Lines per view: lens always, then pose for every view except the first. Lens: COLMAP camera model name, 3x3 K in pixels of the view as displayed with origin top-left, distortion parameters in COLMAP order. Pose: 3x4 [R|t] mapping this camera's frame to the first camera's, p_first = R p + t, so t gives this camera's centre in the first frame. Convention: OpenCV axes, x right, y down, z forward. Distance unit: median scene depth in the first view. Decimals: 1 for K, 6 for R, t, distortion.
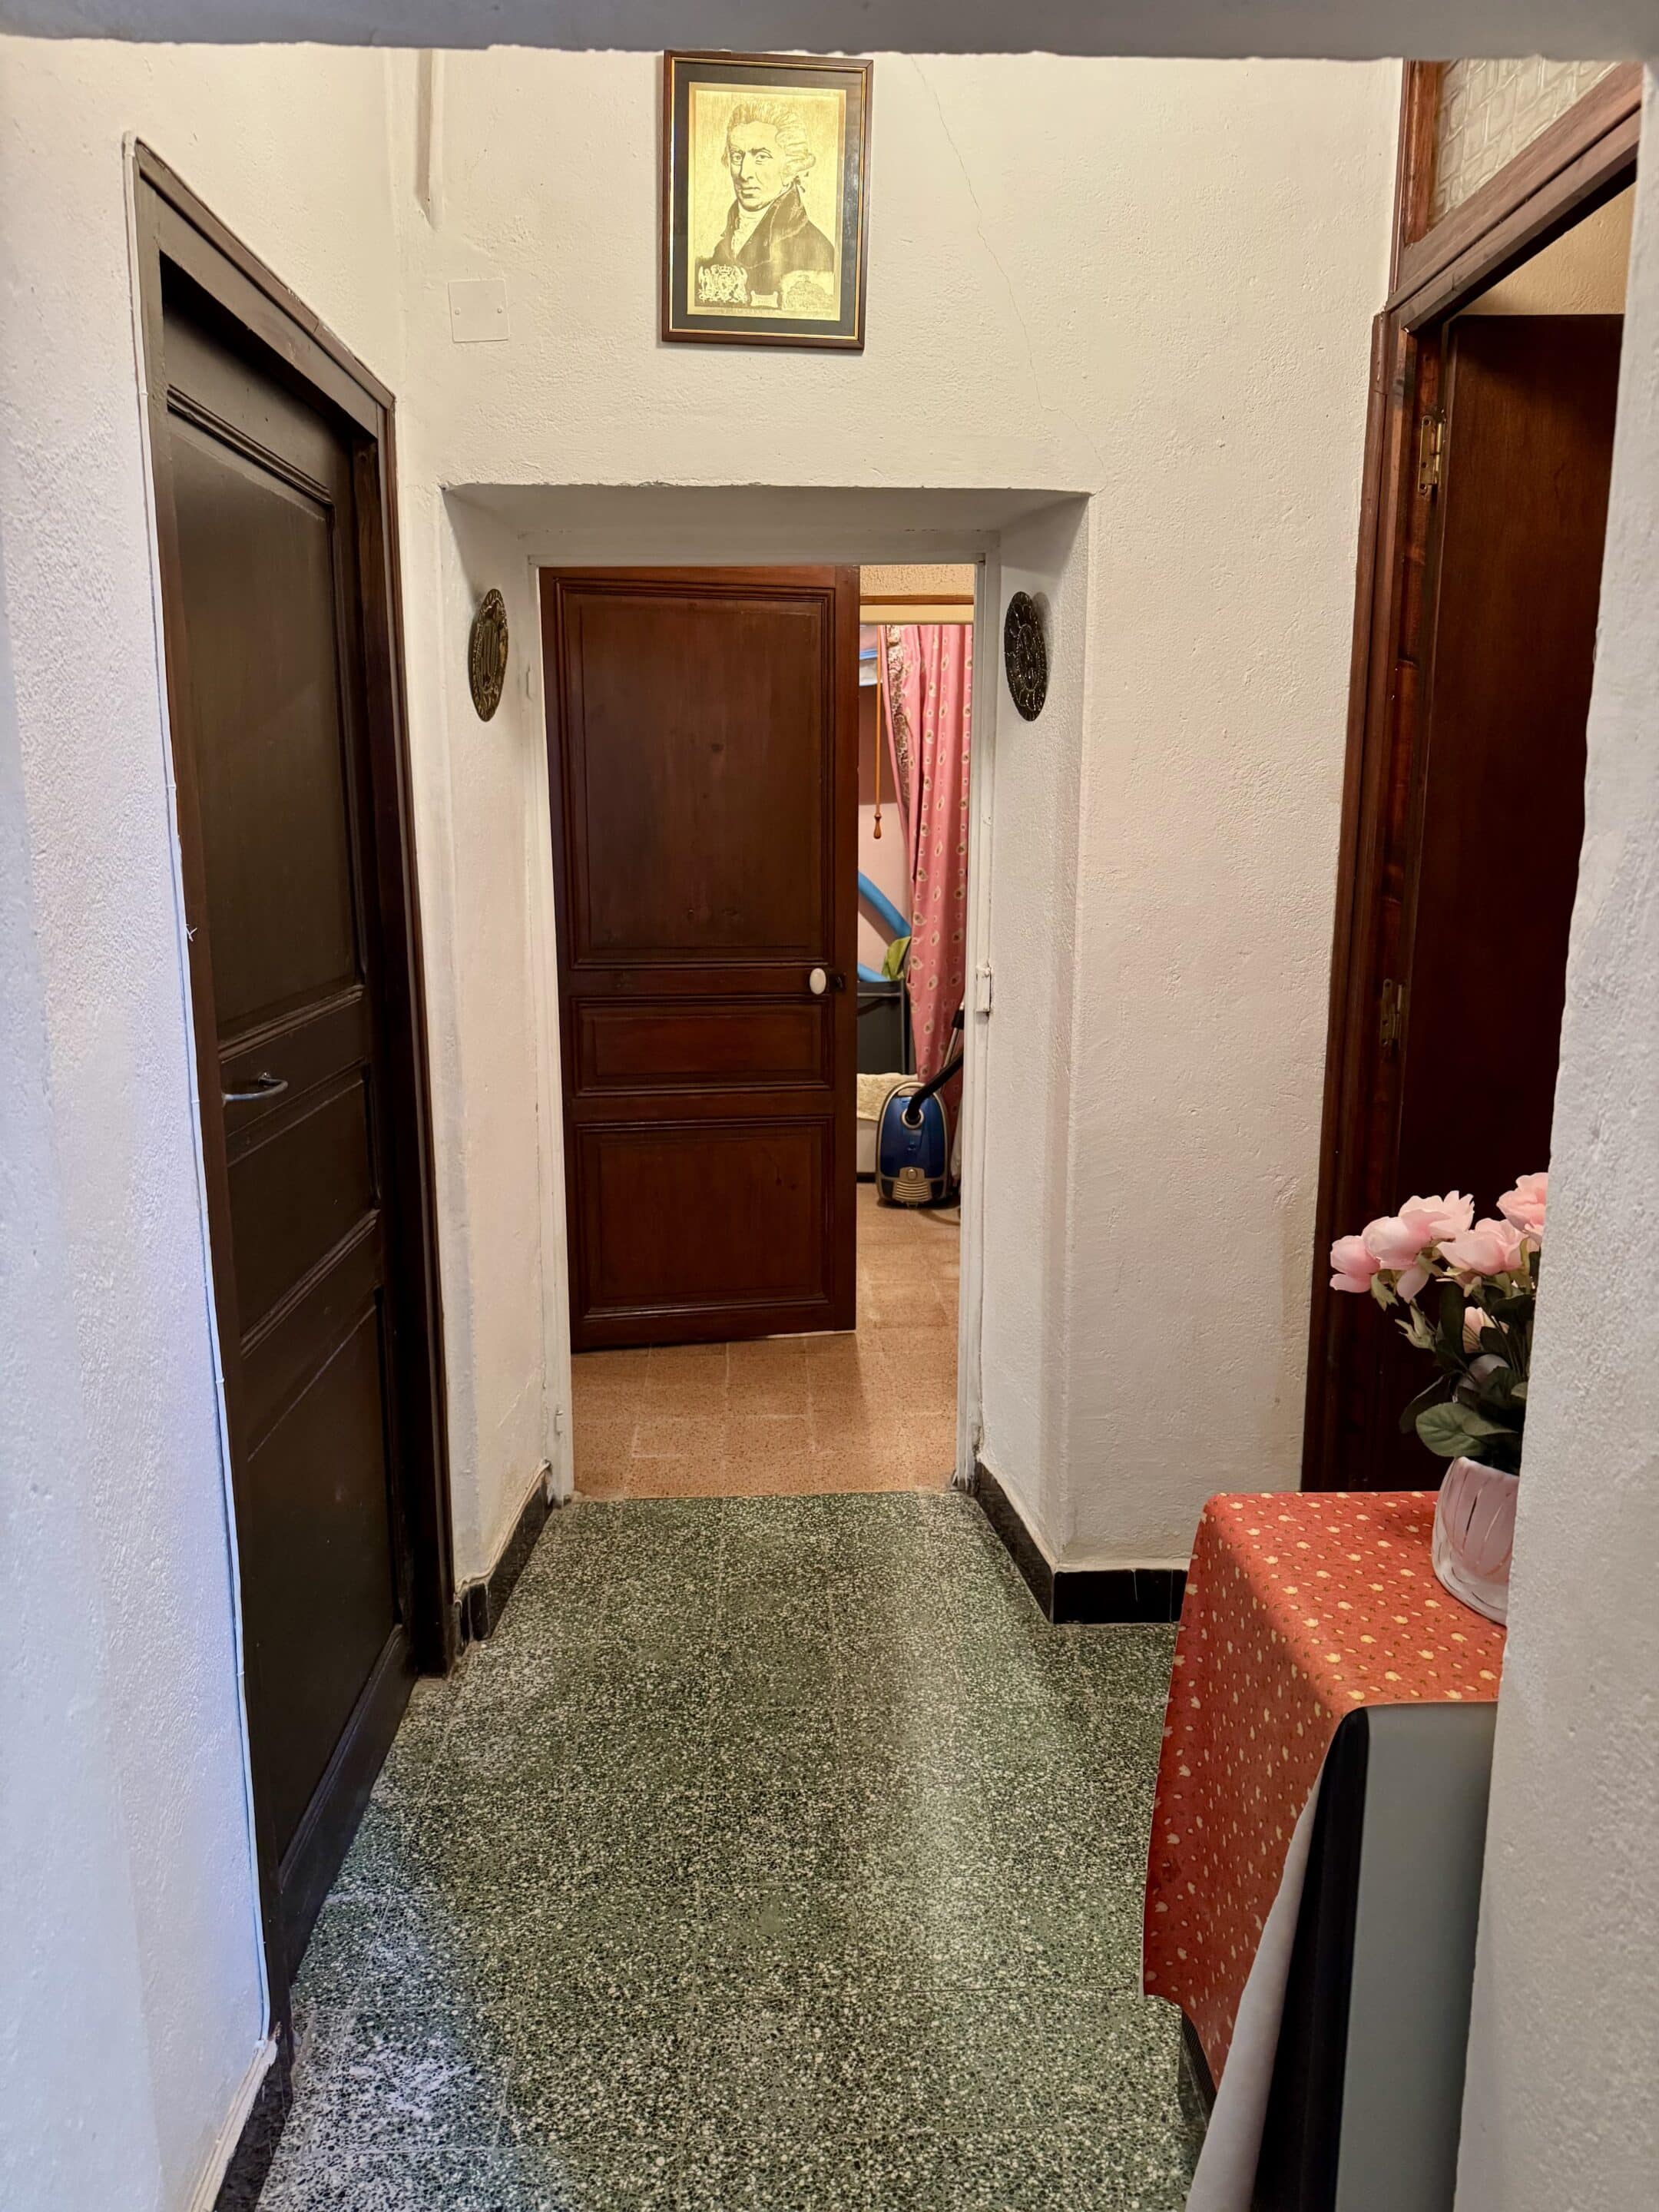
lens RADIAL K [[1563.8, 0, 829.5], [0, 1563.8, 1106.0], [0, 0, 1]] dist [-0.000335, -0.008305]
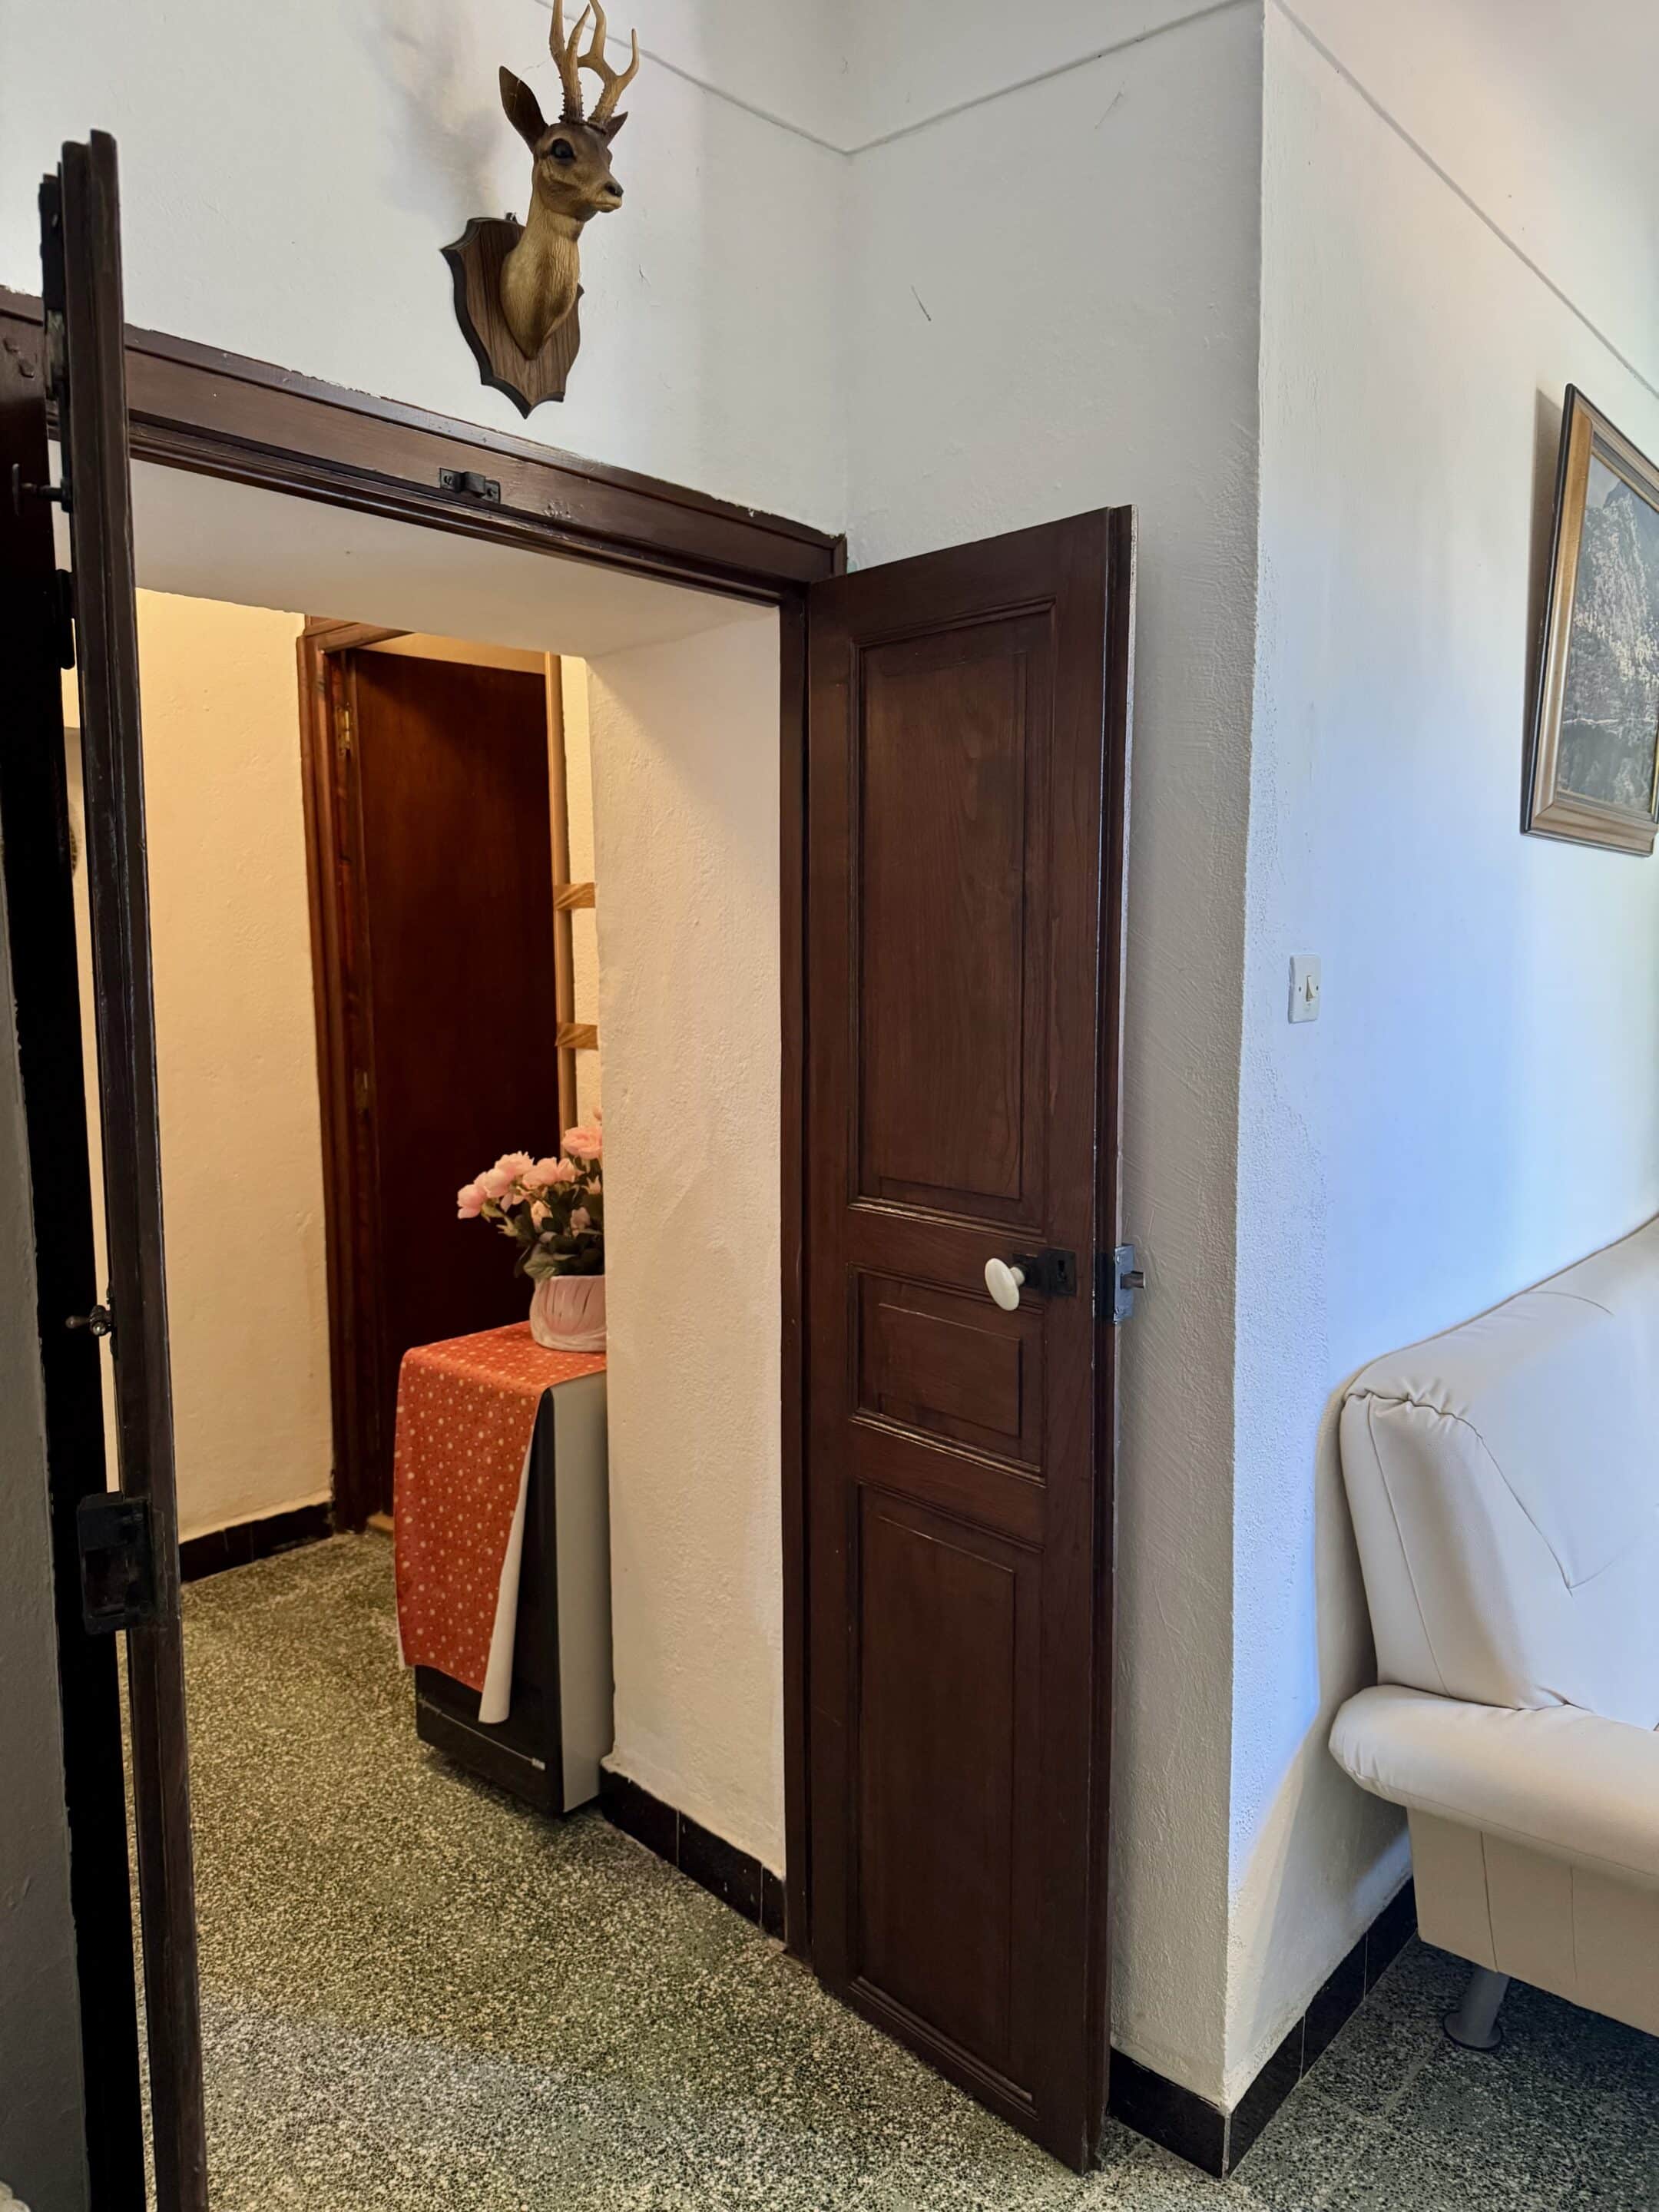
lens RADIAL K [[1563.8, 0, 829.5], [0, 1563.8, 1106.0], [0, 0, 1]] dist [-0.000335, -0.008305]
pose [[0.691967, -0.083052, 0.717136, -0.428060], [0.145610, 0.989001, -0.025962, 0.061858], [-0.707092, 0.122387, 0.696450, -0.376494]]
